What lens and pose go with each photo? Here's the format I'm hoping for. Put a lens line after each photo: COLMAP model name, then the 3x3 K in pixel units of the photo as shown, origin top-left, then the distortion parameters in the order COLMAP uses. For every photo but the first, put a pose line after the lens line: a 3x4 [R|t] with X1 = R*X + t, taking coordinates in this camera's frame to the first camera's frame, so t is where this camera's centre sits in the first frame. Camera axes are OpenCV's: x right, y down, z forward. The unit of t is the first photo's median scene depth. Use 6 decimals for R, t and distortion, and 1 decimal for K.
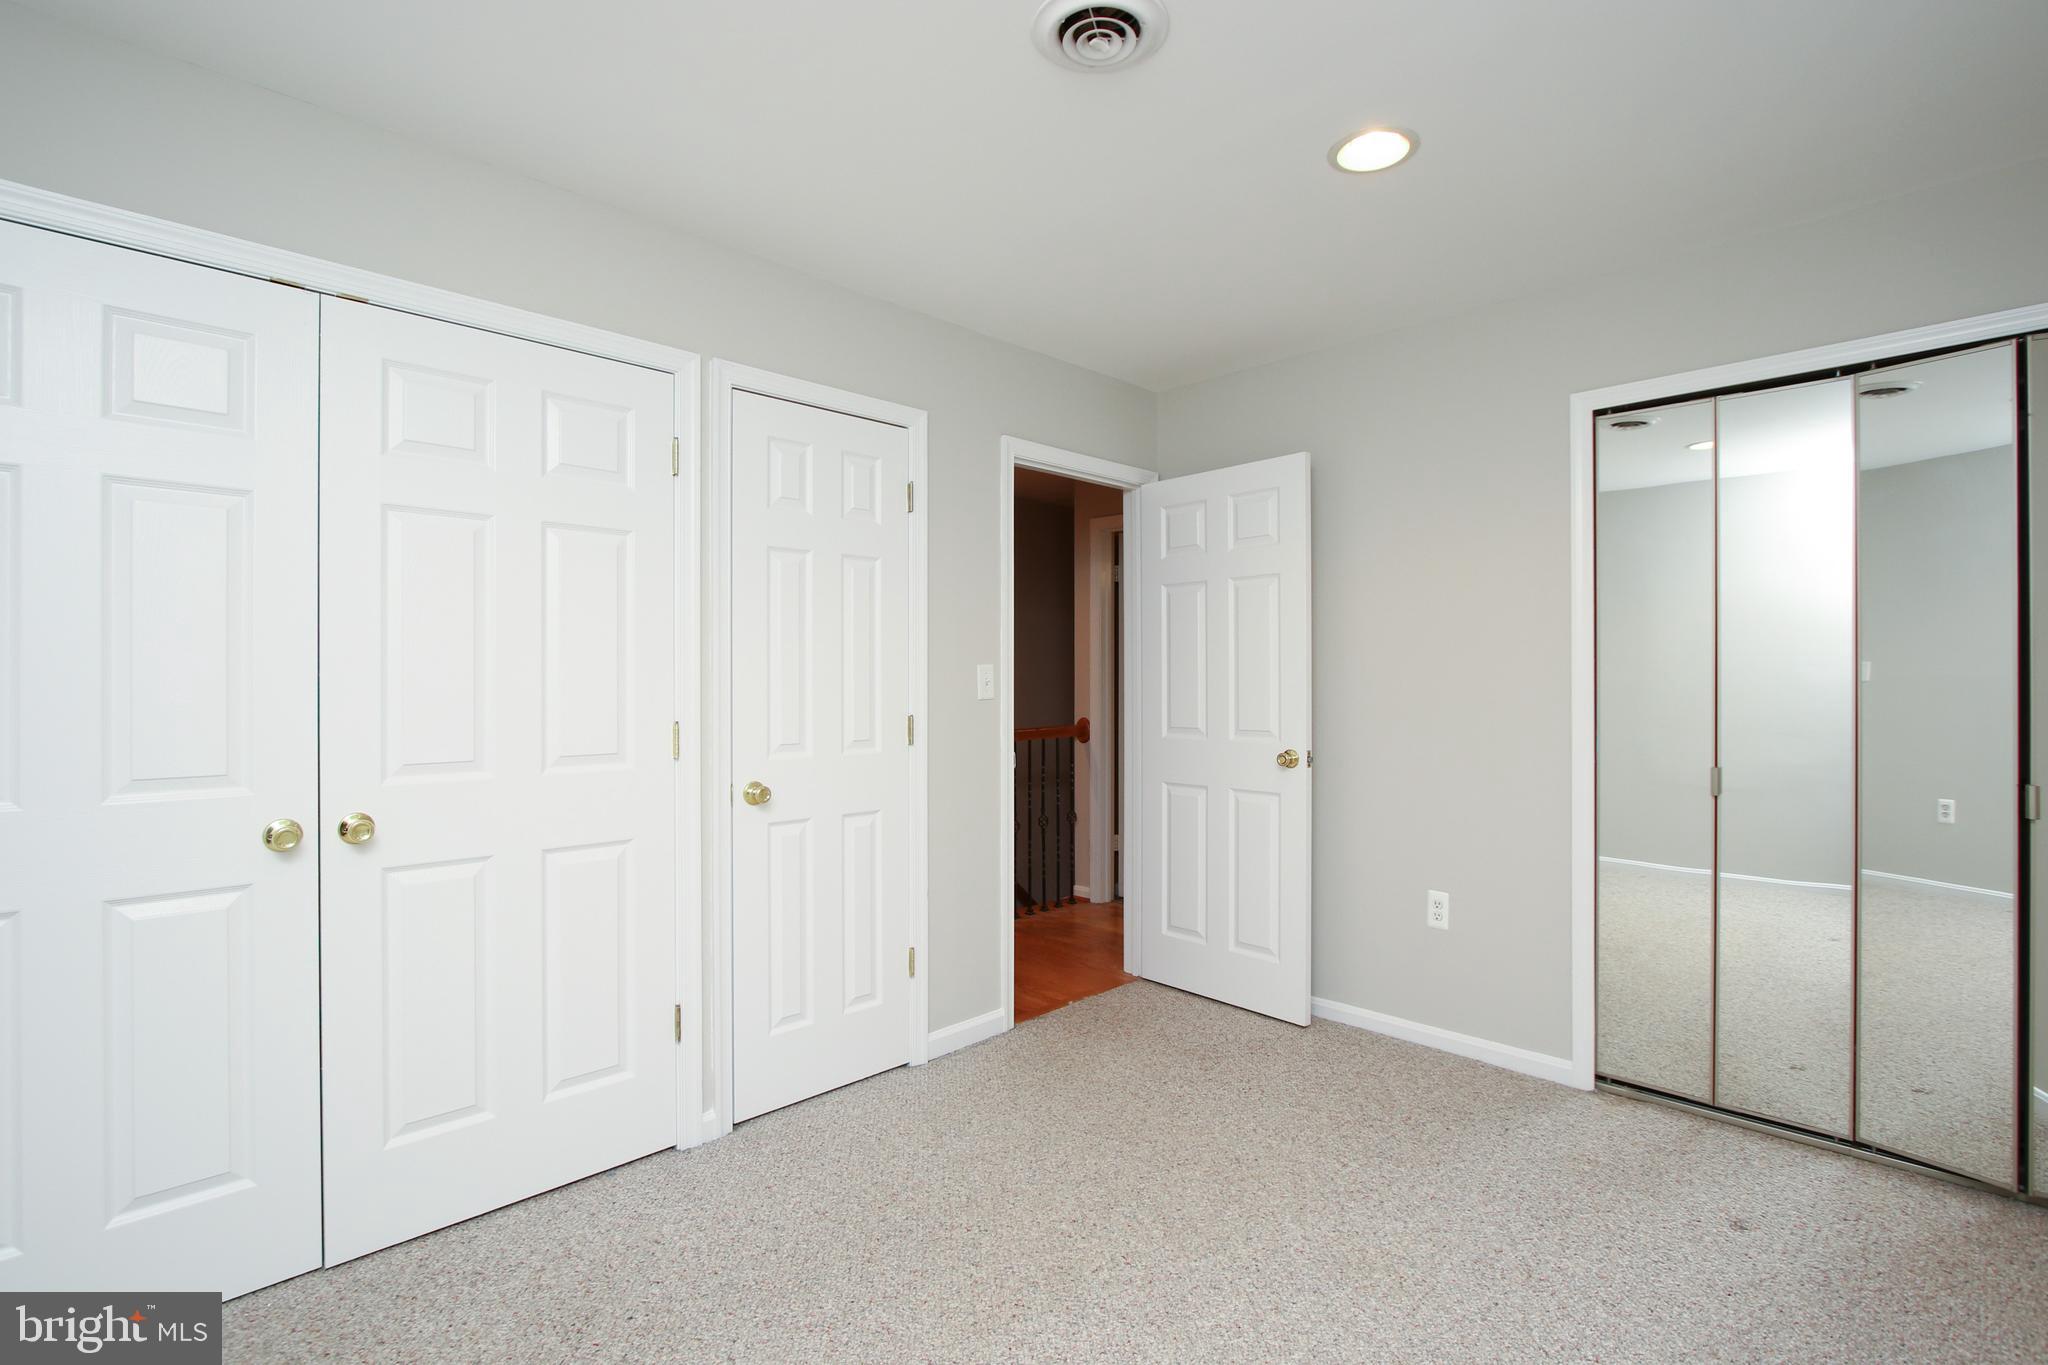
lens RADIAL K [[967.5, 0, 1039.1], [0, 967.5, 675.3], [0, 0, 1]] dist [0.000053, -0.000976]
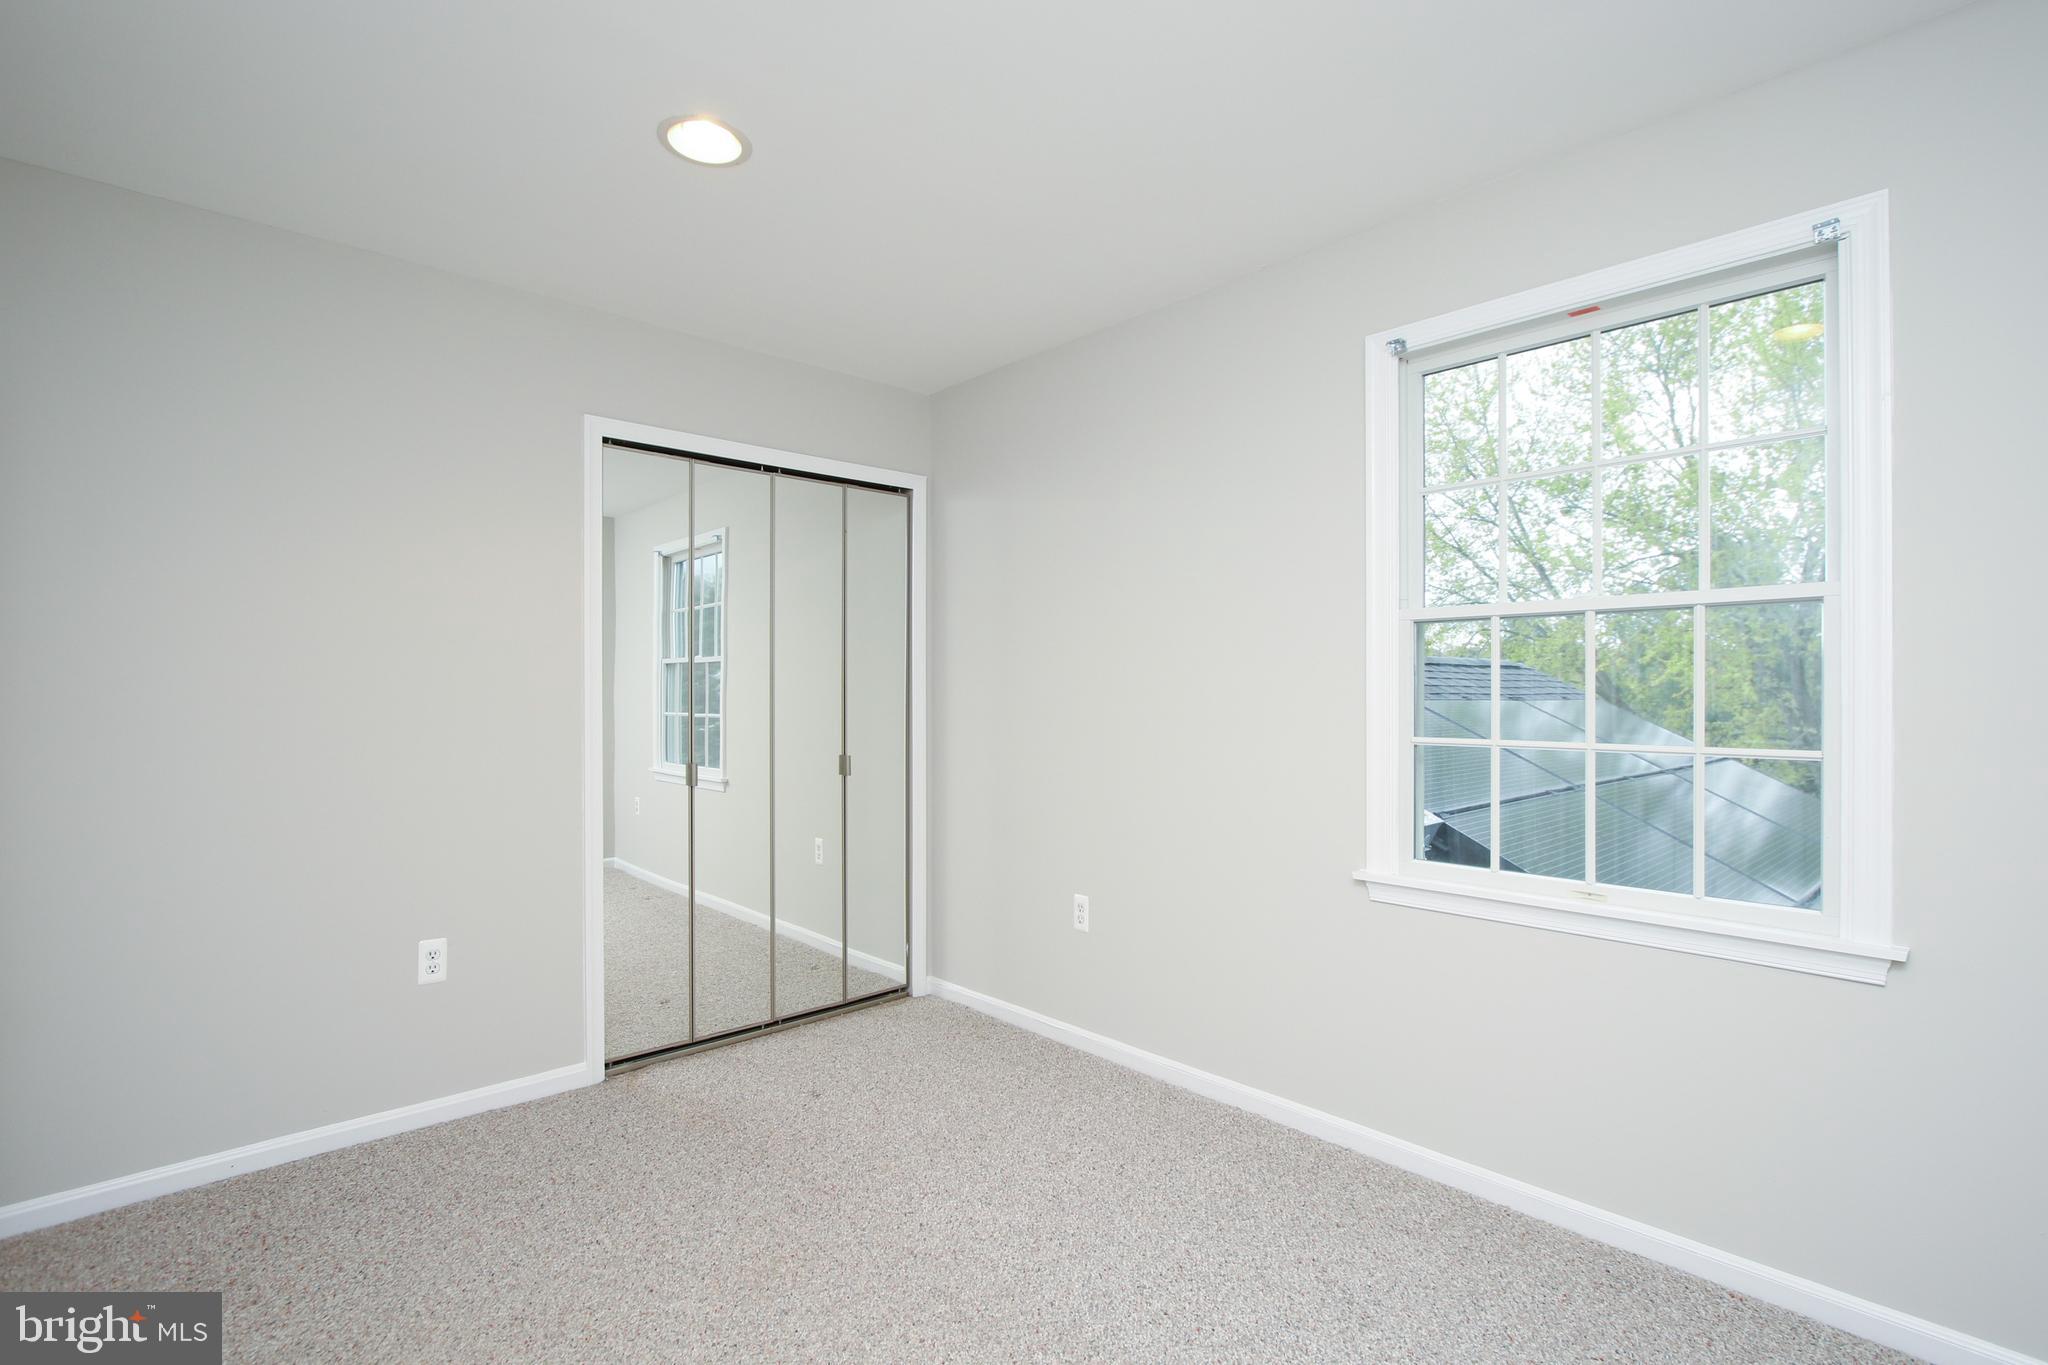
lens RADIAL K [[967.5, 0, 1035.7], [0, 967.5, 690.9], [0, 0, 1]] dist [0.000053, -0.000976]
pose [[0.037590, 0.007041, 0.999268, -0.467462], [-0.001437, 0.999975, -0.006992, 0.011145], [-0.999292, -0.001173, 0.037599, 0.487617]]
